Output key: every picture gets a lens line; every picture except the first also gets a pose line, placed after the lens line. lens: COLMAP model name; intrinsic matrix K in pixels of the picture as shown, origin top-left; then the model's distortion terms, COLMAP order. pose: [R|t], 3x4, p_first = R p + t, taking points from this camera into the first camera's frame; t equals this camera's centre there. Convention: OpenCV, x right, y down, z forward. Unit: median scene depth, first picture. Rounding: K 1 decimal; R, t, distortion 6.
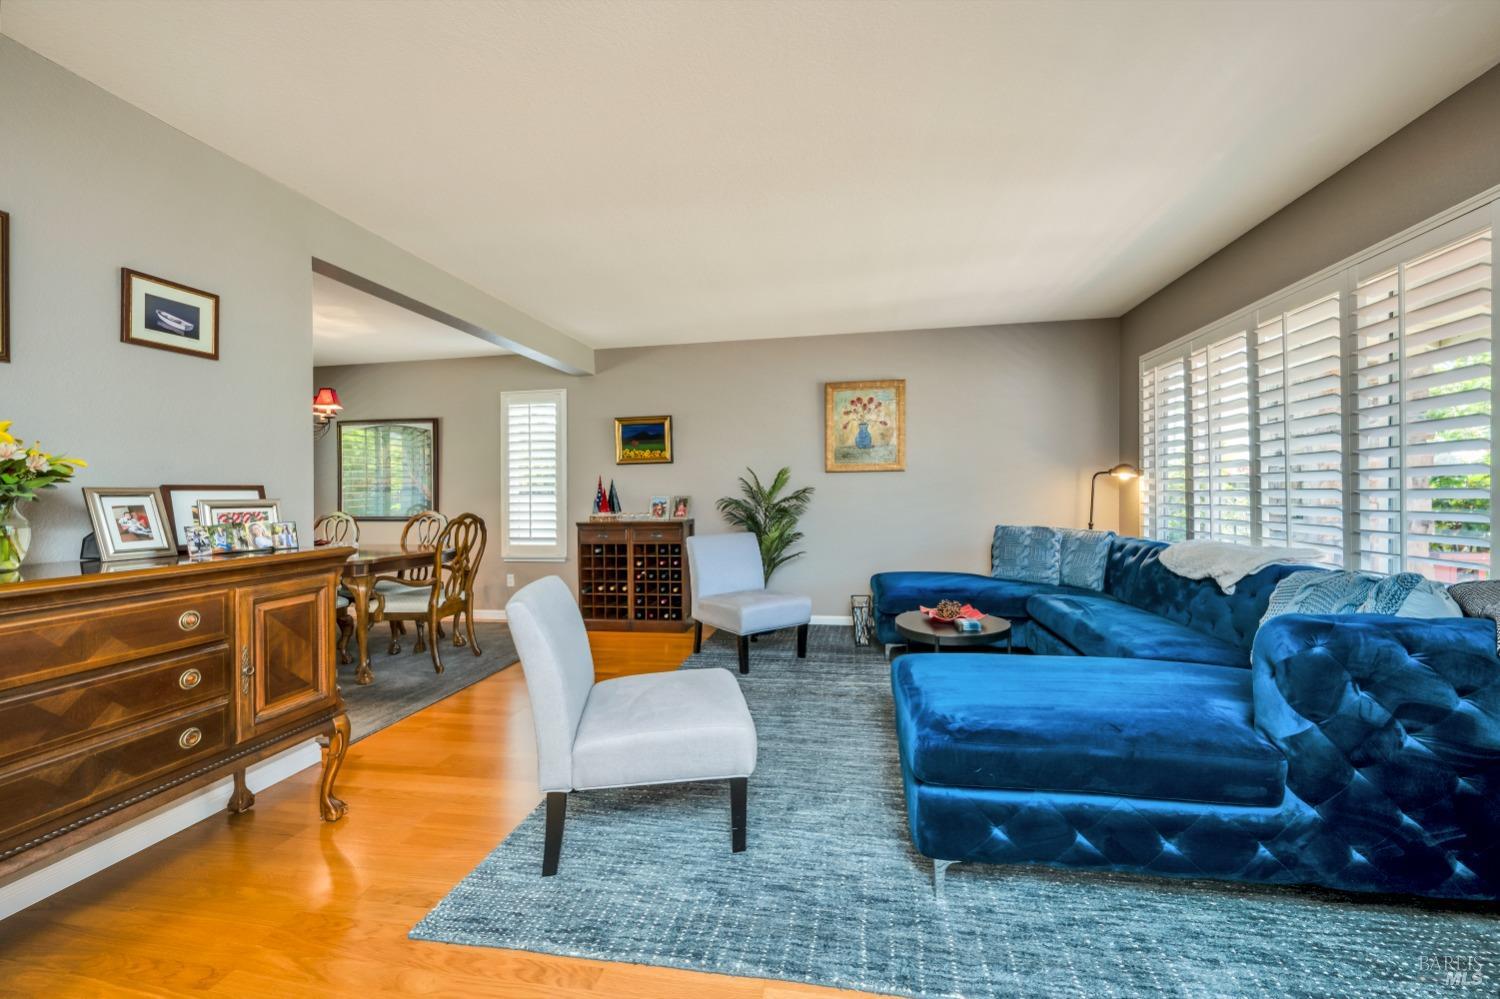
lens RADIAL K [[595.8, 0, 751.2], [0, 595.8, 491.7], [0, 0, 1]] dist [0.001755, 0.000161]
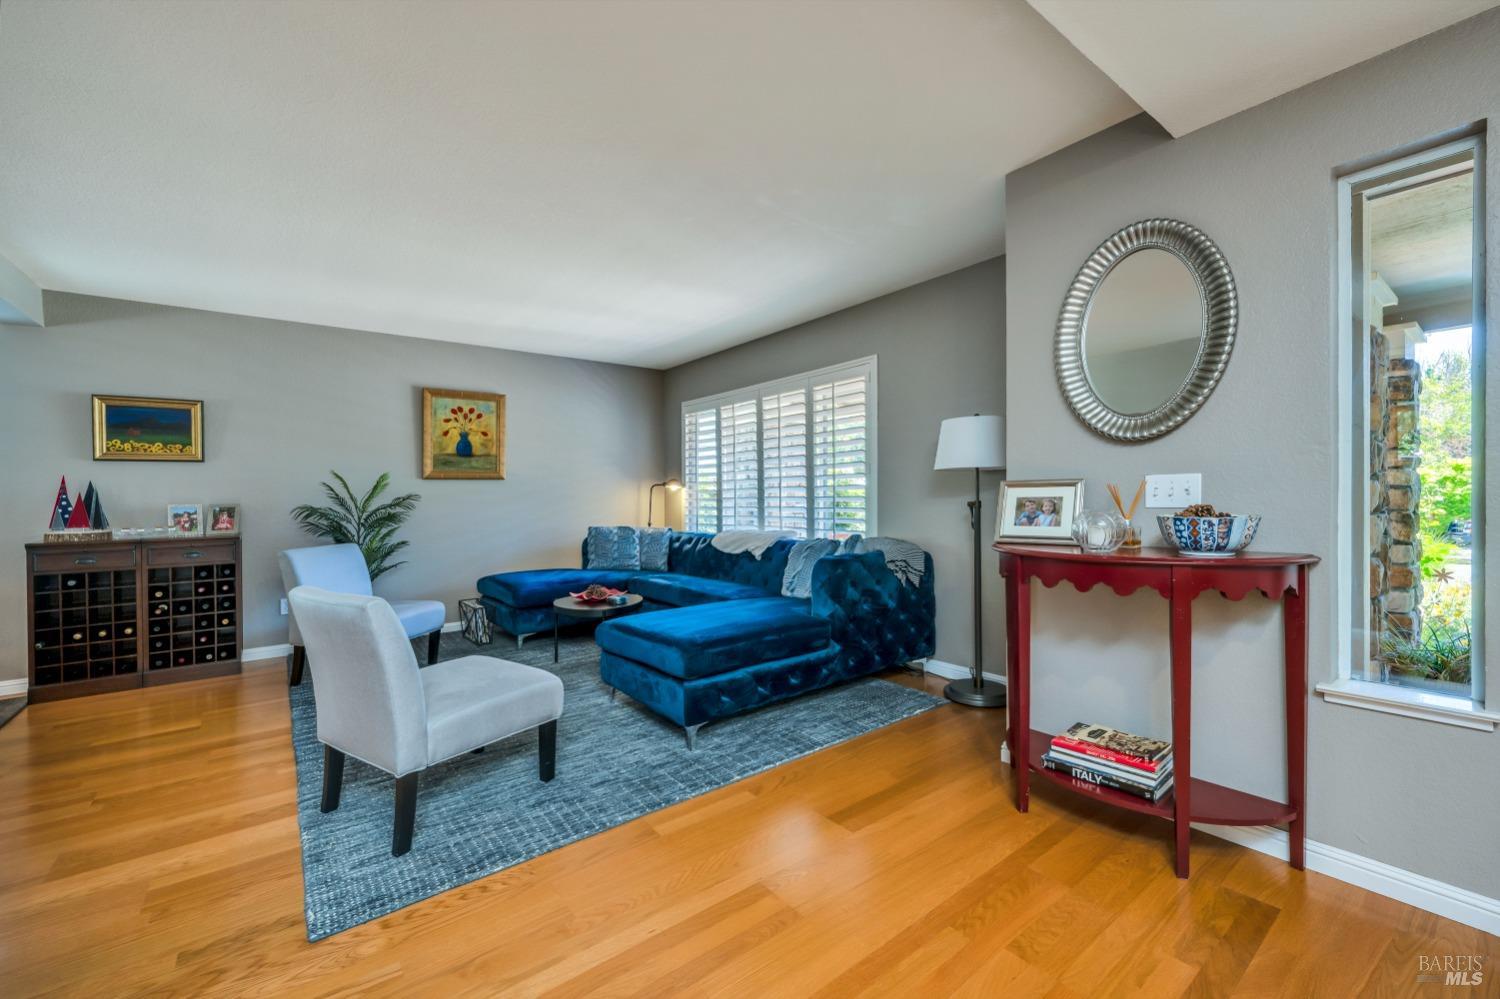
lens RADIAL K [[595.8, 0, 752.9], [0, 595.8, 504.3], [0, 0, 1]] dist [0.001755, 0.000161]
pose [[0.678287, -0.004953, 0.734780, -0.272813], [0.001625, 0.999985, 0.005240, 0.005151], [-0.734795, -0.002360, 0.678285, -0.071409]]
